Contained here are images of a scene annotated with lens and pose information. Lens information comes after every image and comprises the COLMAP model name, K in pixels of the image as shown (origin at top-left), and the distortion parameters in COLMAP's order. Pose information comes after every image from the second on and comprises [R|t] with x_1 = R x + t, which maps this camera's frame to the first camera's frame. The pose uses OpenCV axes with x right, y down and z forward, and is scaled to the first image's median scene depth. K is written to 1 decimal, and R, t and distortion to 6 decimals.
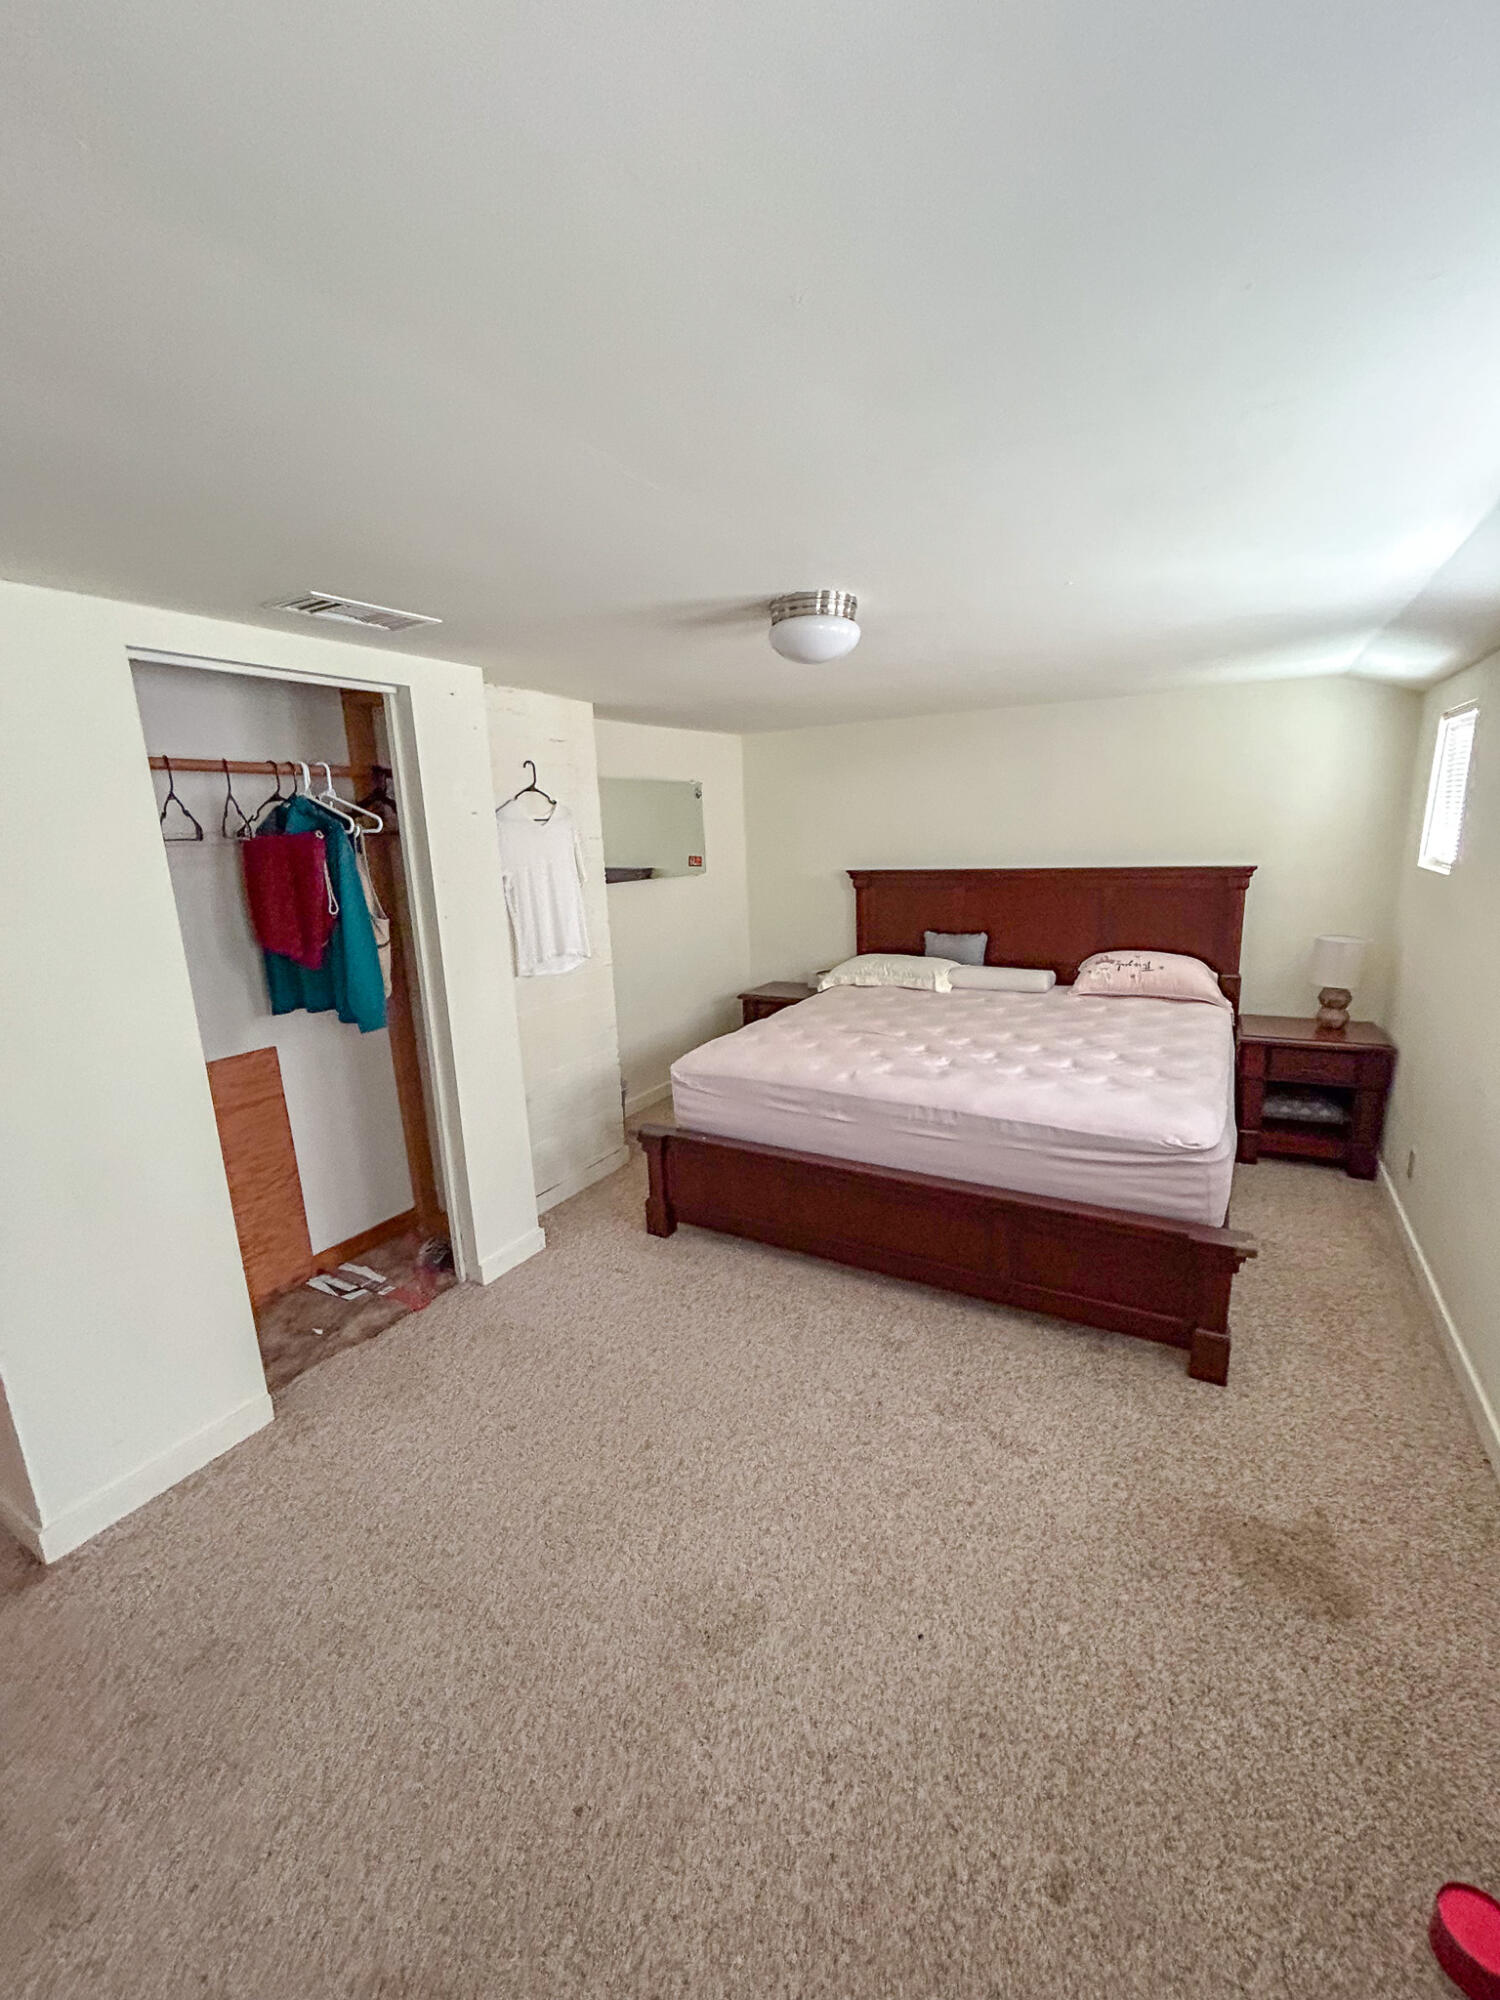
lens RADIAL K [[810.9, 0, 749.0], [0, 810.9, 999.9], [0, 0, 1]] dist [-0.000569, 0.000216]
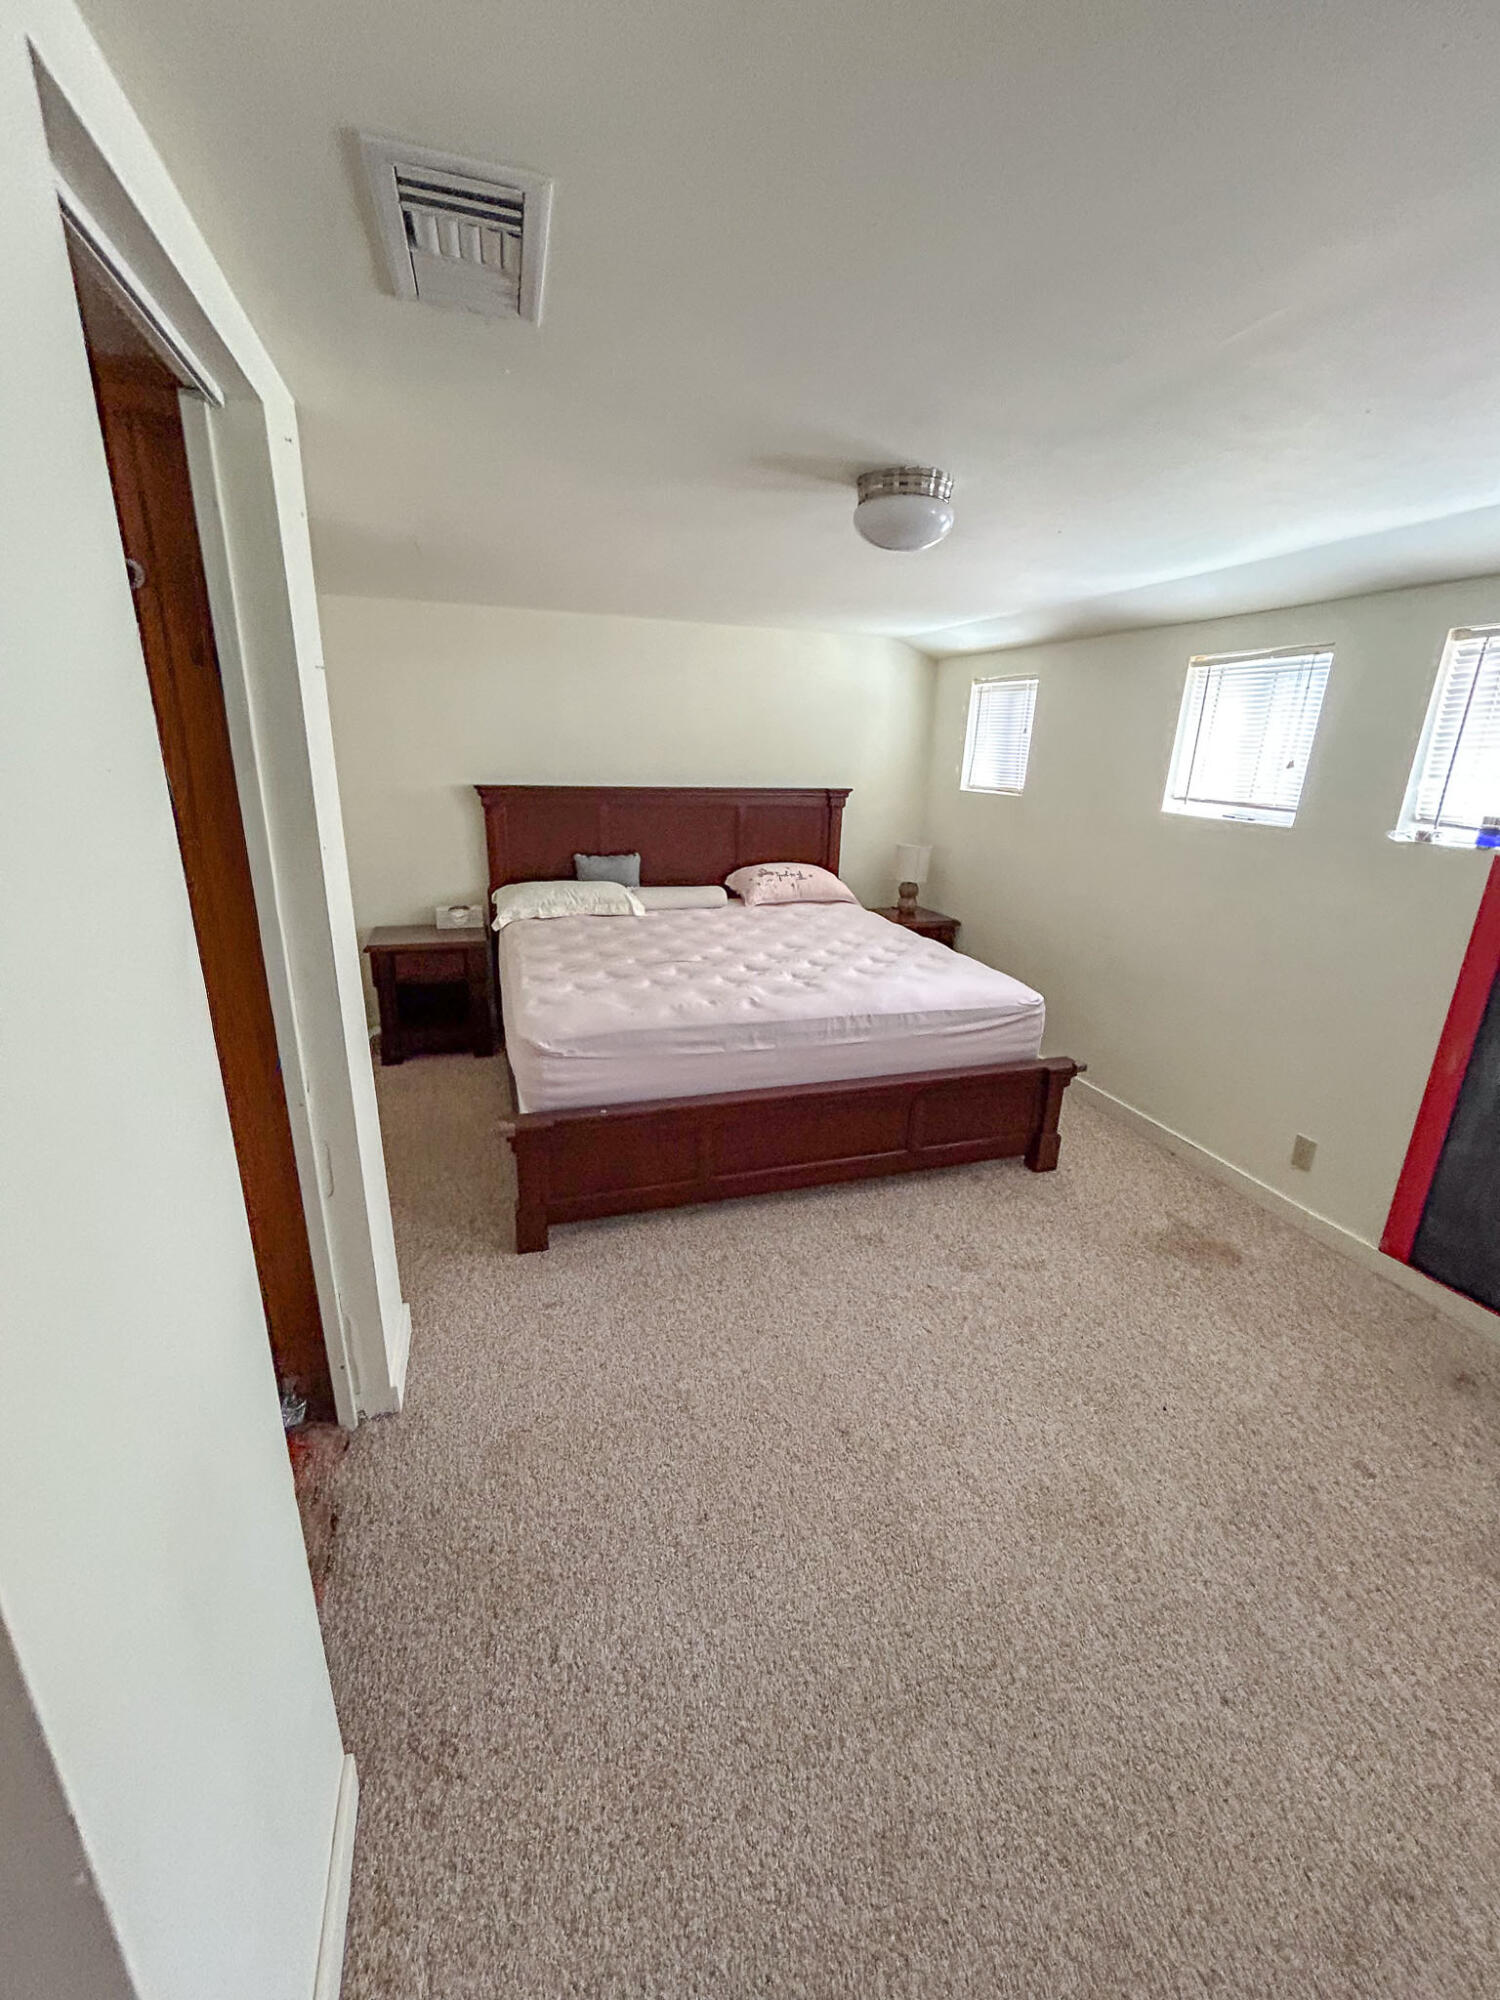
lens RADIAL K [[810.9, 0, 752.0], [0, 810.9, 1003.8], [0, 0, 1]] dist [-0.000569, 0.000216]
pose [[0.668403, -0.172823, 0.723442, -0.504232], [0.104127, 0.984795, 0.139052, -0.034046], [-0.736474, -0.017613, 0.676236, 0.317641]]
